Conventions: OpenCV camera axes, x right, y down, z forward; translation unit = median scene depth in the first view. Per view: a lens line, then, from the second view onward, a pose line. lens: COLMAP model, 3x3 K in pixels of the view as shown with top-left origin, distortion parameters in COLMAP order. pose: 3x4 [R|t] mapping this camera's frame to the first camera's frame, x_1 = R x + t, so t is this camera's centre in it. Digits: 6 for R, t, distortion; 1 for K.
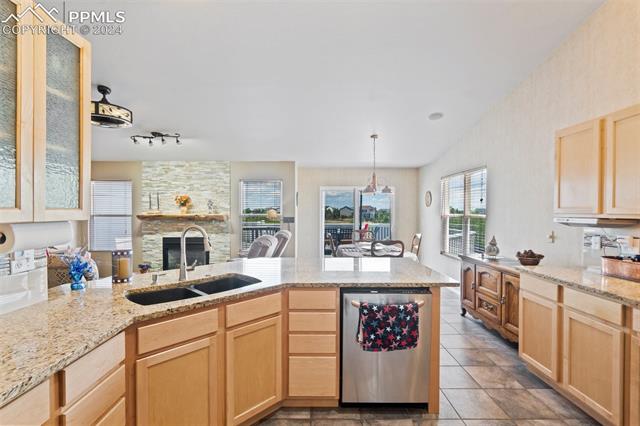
lens RADIAL K [[295.0, 0, 314.6], [0, 295.0, 213.6], [0, 0, 1]] dist [0.002562, -0.000322]
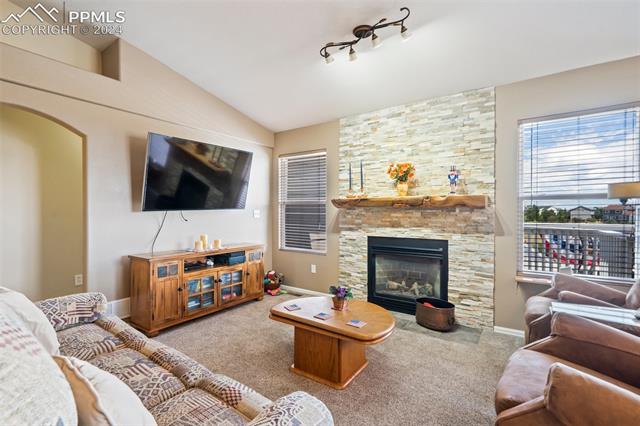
lens RADIAL K [[295.0, 0, 315.4], [0, 295.0, 212.3], [0, 0, 1]] dist [0.002562, -0.000322]
pose [[0.811710, 0.001530, -0.584059, -0.249399], [-0.006638, 0.999956, -0.006606, 0.036933], [0.584023, 0.009239, 0.811685, 0.445916]]
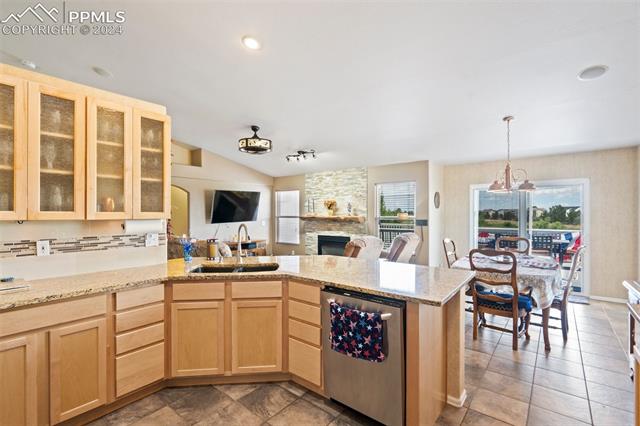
lens RADIAL K [[295.0, 0, 313.6], [0, 295.0, 213.7], [0, 0, 1]] dist [0.002562, -0.000322]
pose [[0.770976, -0.000115, -0.636864, 0.252560], [-0.004740, 0.999971, -0.005918, -0.000434], [0.636847, 0.007581, 0.770953, 0.052893]]
